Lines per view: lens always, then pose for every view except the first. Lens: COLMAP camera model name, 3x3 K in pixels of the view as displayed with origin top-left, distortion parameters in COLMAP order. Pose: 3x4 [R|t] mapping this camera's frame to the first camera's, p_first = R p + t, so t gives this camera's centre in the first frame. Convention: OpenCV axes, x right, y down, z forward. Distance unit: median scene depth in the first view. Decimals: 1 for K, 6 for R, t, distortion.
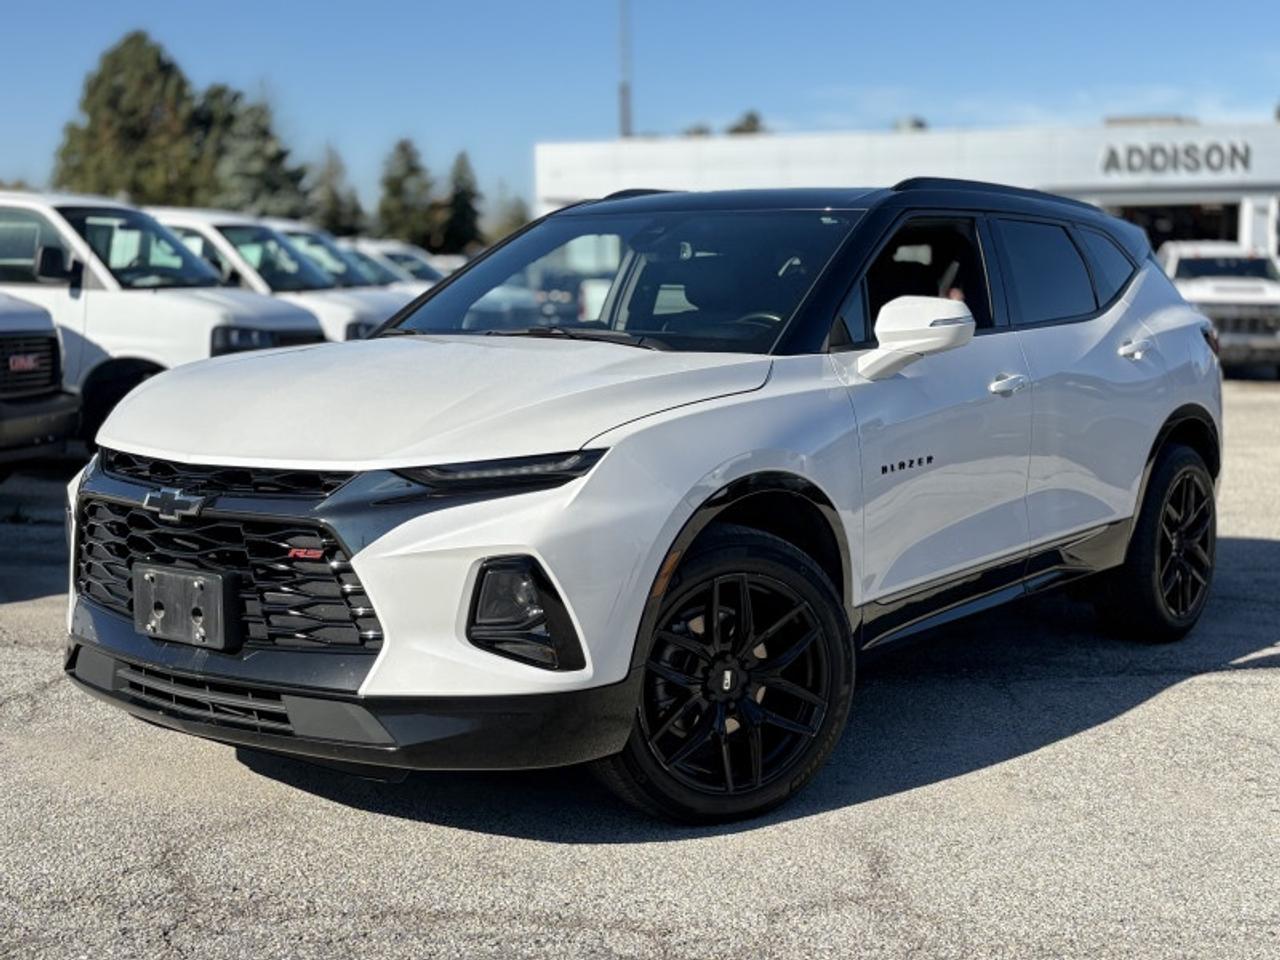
lens RADIAL K [[1747.0, 0, 626.5], [0, 1747.0, 509.9], [0, 0, 1]] dist [0.051818, 0.000000]
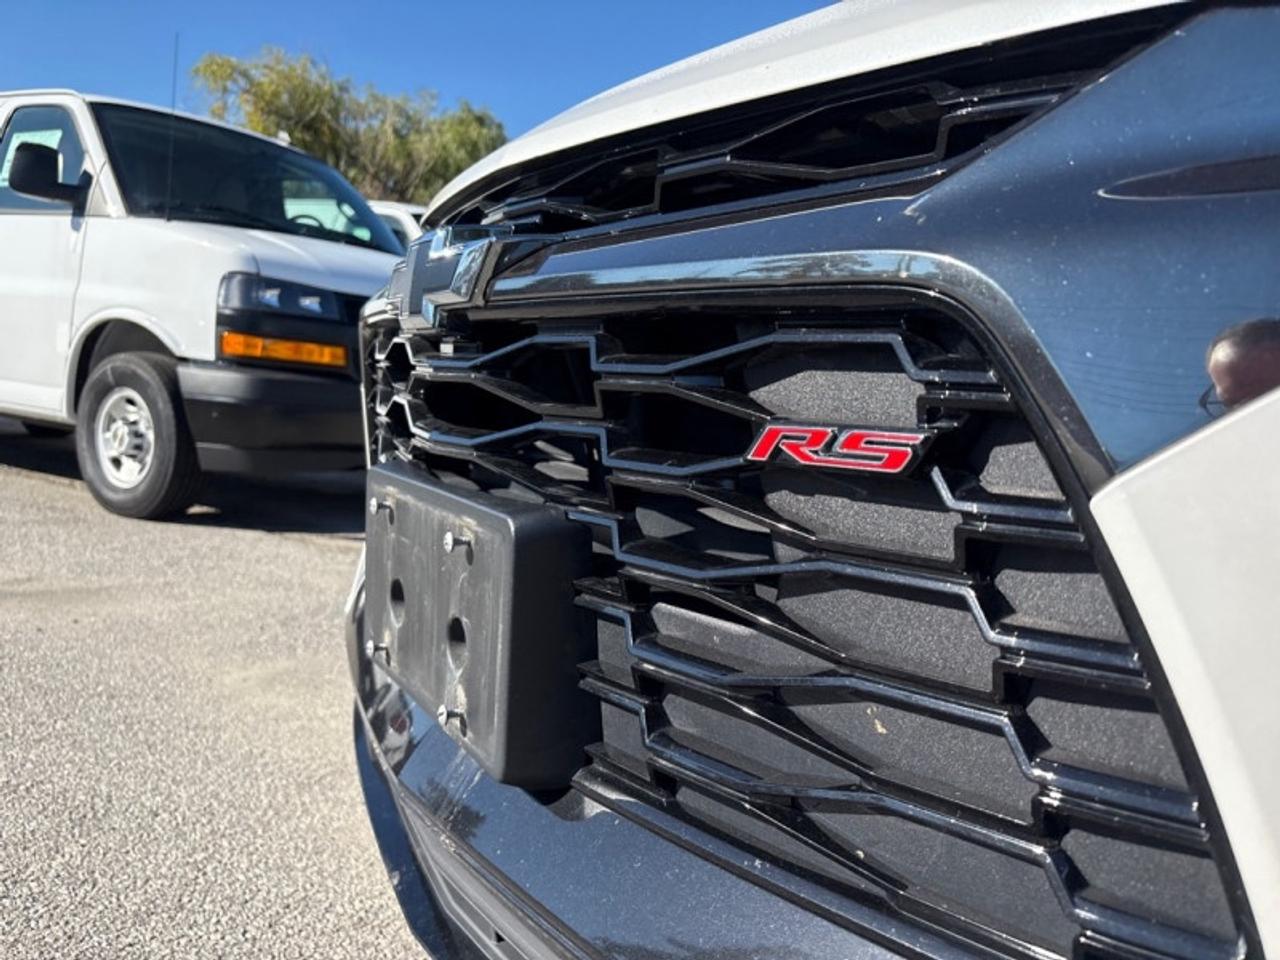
lens RADIAL K [[977.9, 0, 656.7], [0, 977.9, 490.6], [0, 0, 1]] dist [0.039427, -0.037028]
pose [[0.932886, 0.094659, -0.347512, -0.130382], [-0.104580, 0.994468, -0.009857, 0.026616], [0.344656, 0.045538, 0.937624, 0.713778]]
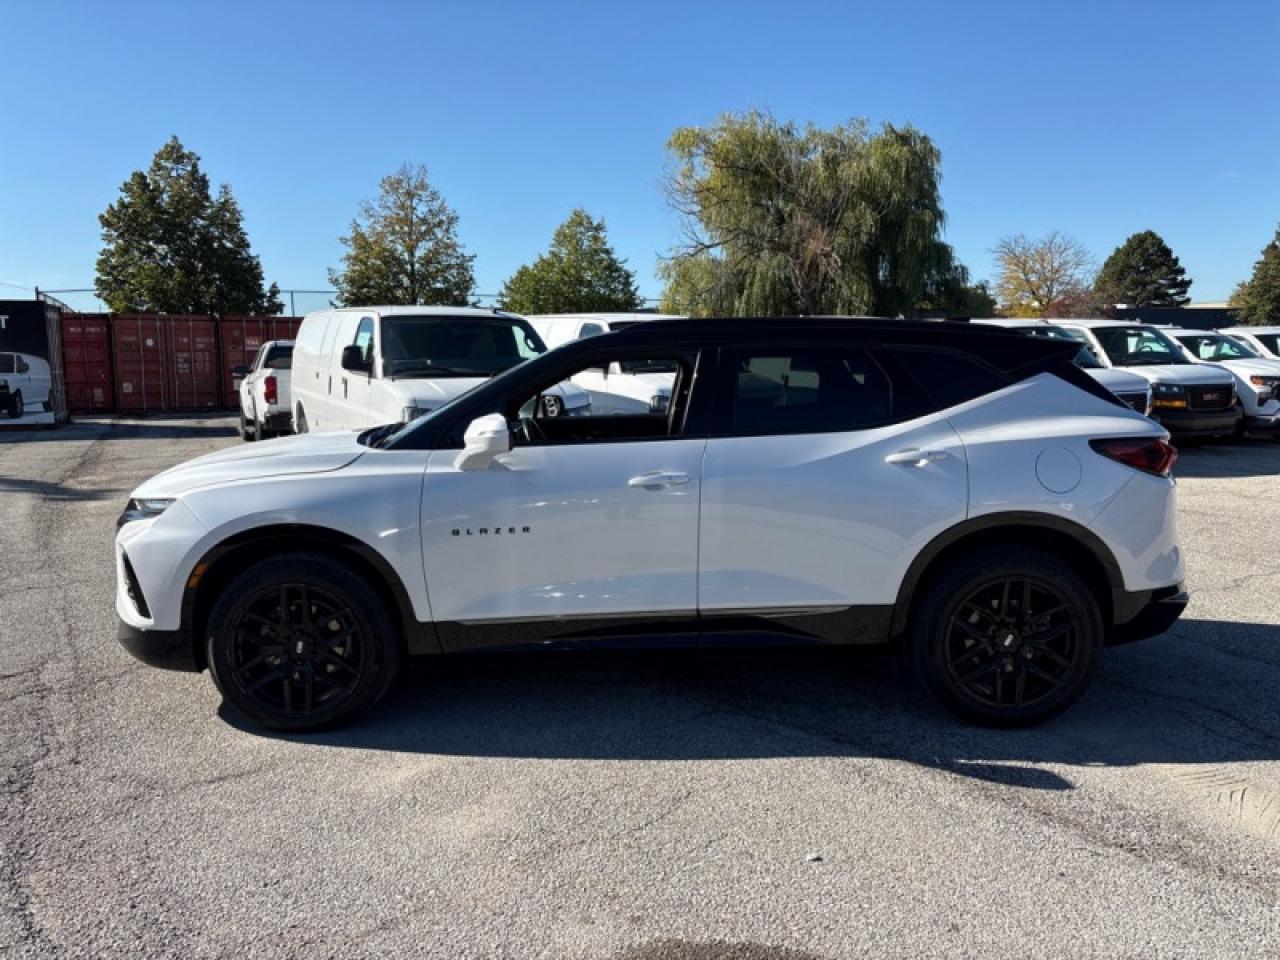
lens RADIAL K [[977.9, 0, 627.6], [0, 977.9, 476.1], [0, 0, 1]] dist [0.039427, -0.037028]
pose [[0.611598, 0.086165, -0.786463, 0.859440], [-0.087854, 0.995301, 0.040724, -0.113929], [0.786276, 0.044187, 0.616293, 0.604709]]
